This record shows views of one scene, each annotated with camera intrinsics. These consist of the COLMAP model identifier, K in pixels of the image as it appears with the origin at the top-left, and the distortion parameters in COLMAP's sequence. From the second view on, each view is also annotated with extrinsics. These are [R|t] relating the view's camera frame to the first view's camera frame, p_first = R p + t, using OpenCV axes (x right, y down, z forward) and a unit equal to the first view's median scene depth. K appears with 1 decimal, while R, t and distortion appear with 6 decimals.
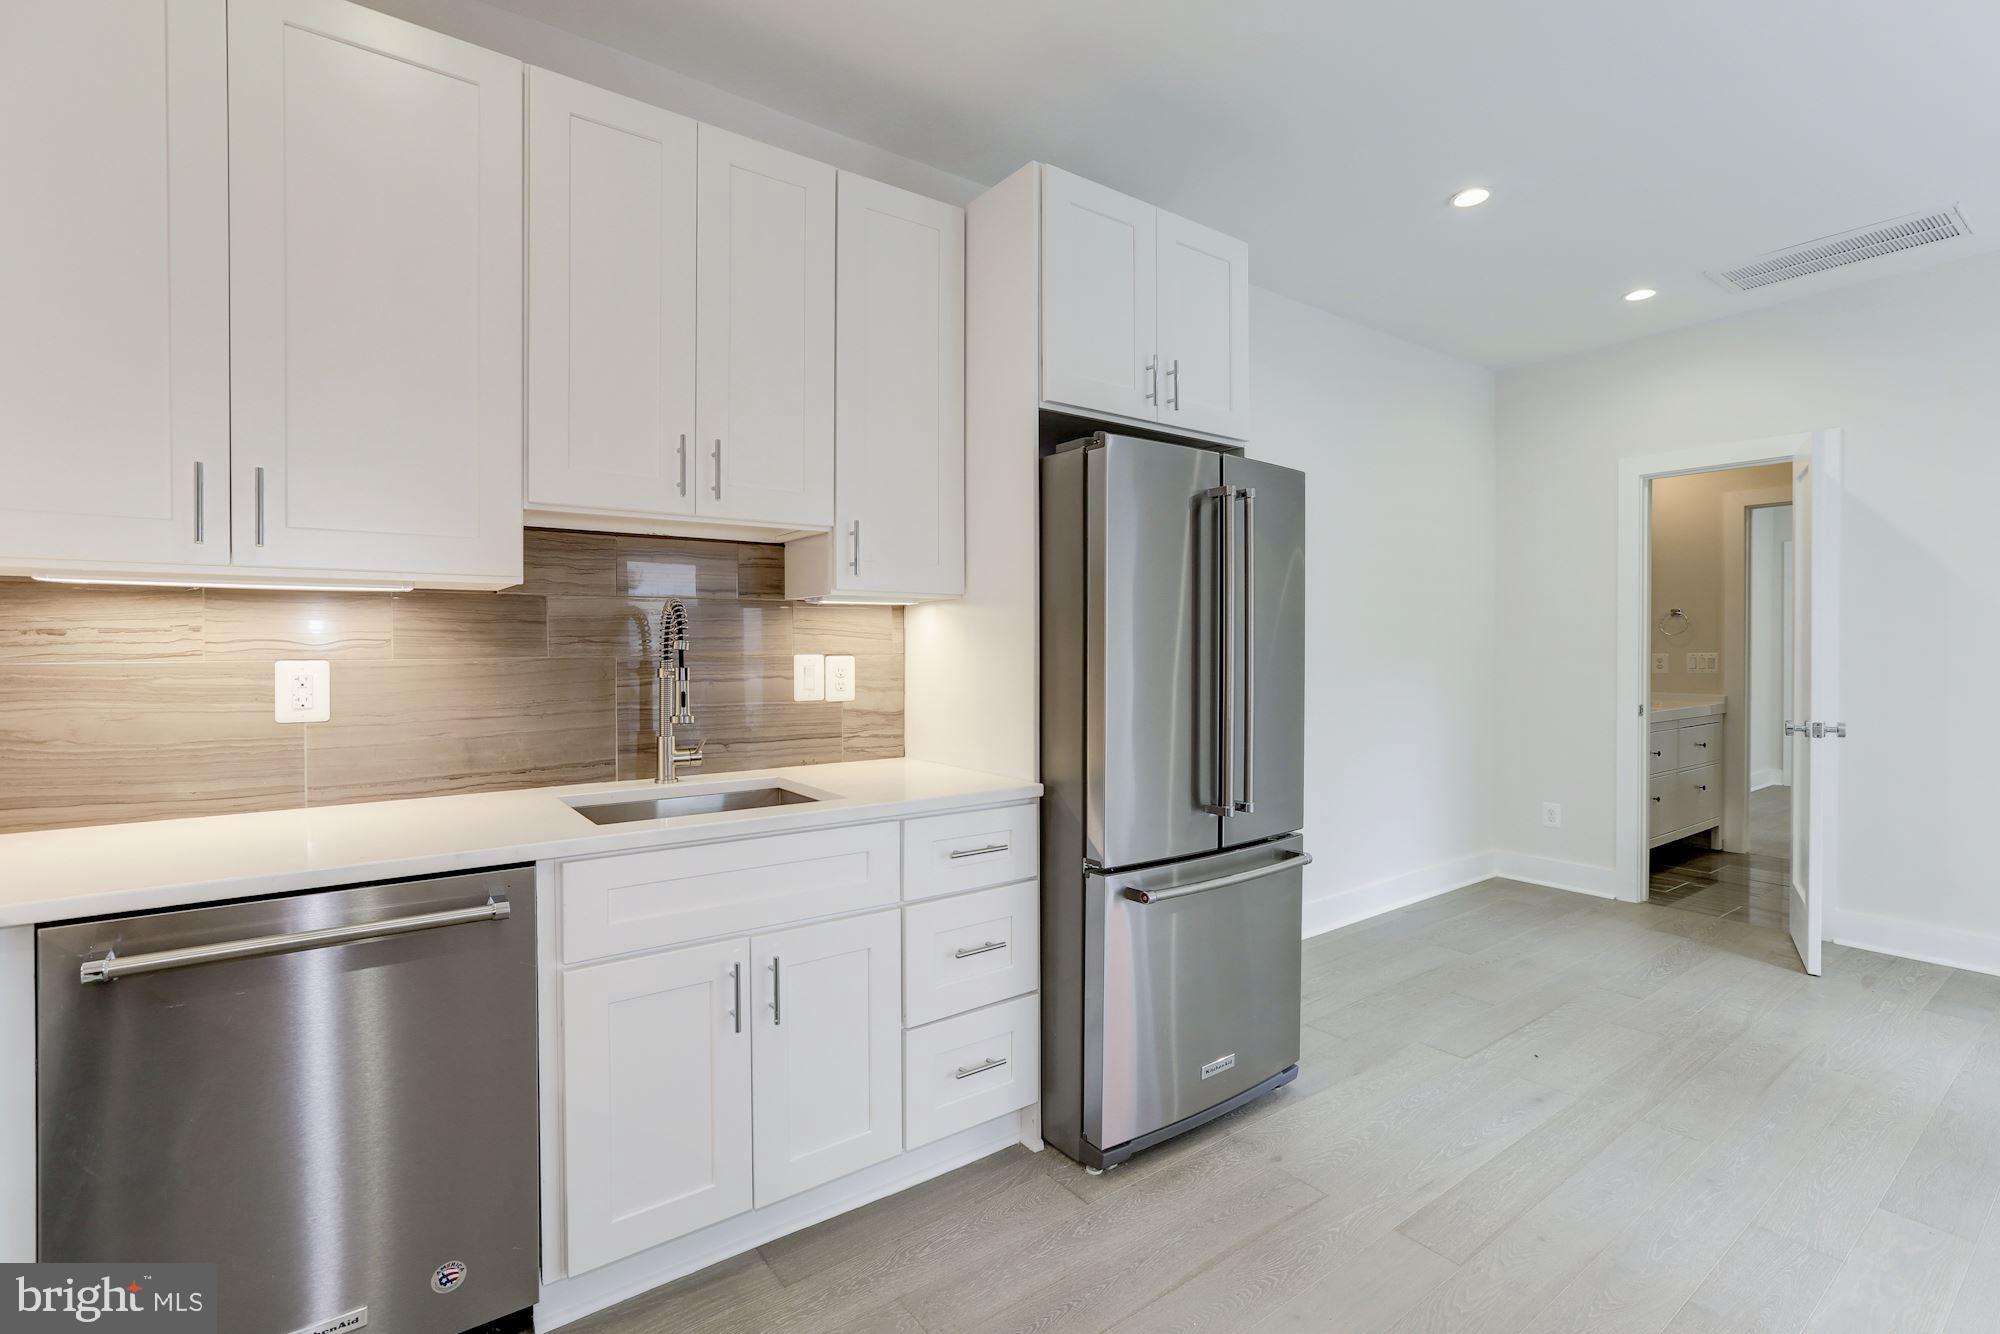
lens RADIAL K [[915.9, 0, 997.1], [0, 915.9, 651.8], [0, 0, 1]] dist [-0.035034, 0.020527]
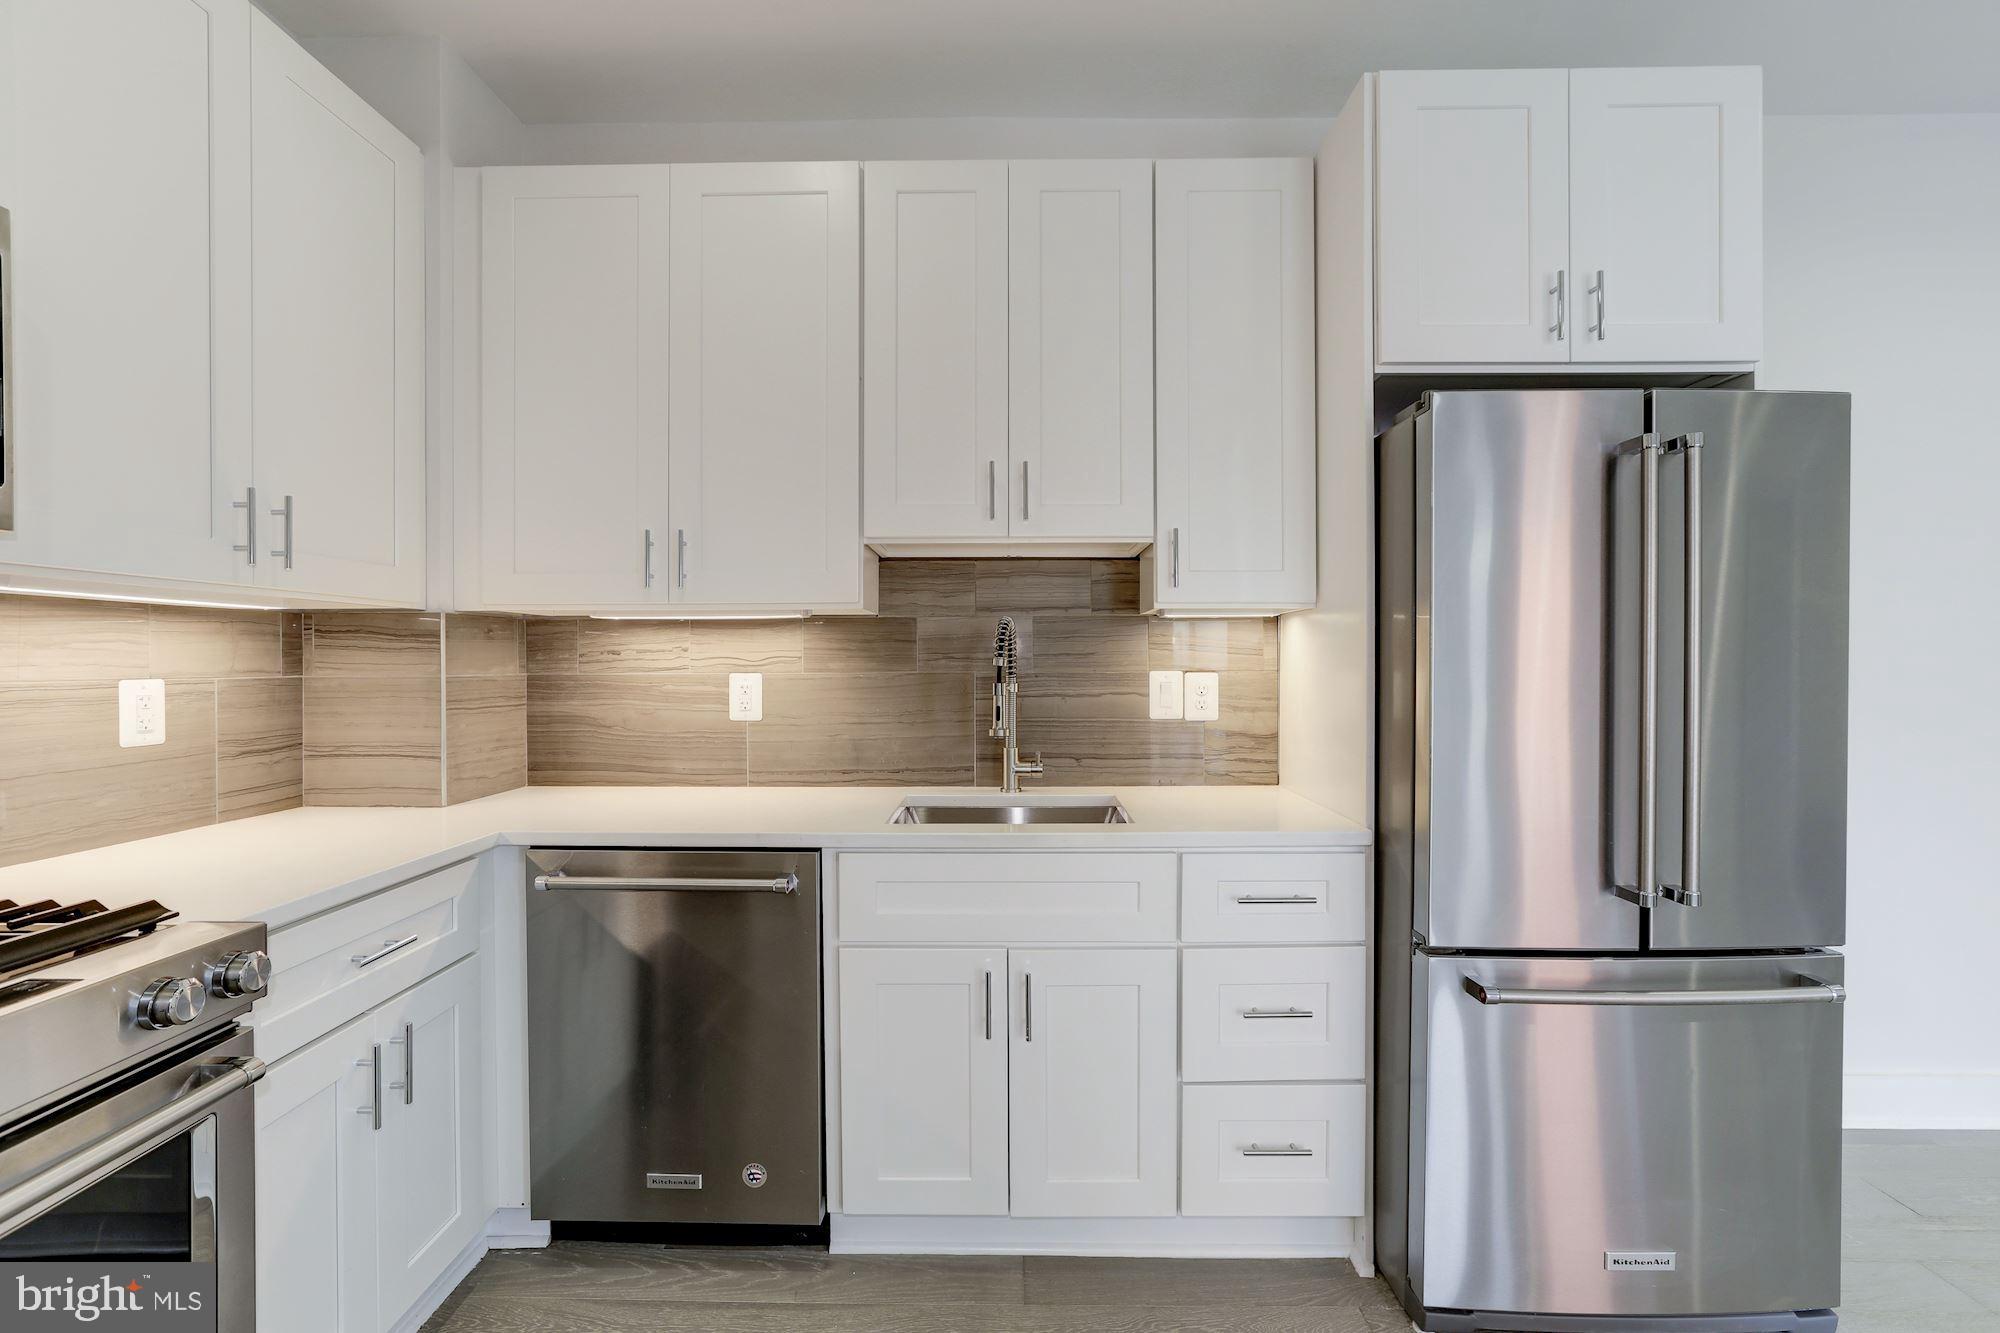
lens RADIAL K [[919.4, 0, 1000.0], [0, 919.4, 666.5], [0, 0, 1]] dist [-0.035626, 0.020196]
pose [[0.798942, 0.004243, -0.601393, 0.271301], [-0.003139, 0.999991, 0.002885, -0.004357], [0.601399, -0.000417, 0.798948, 0.143528]]
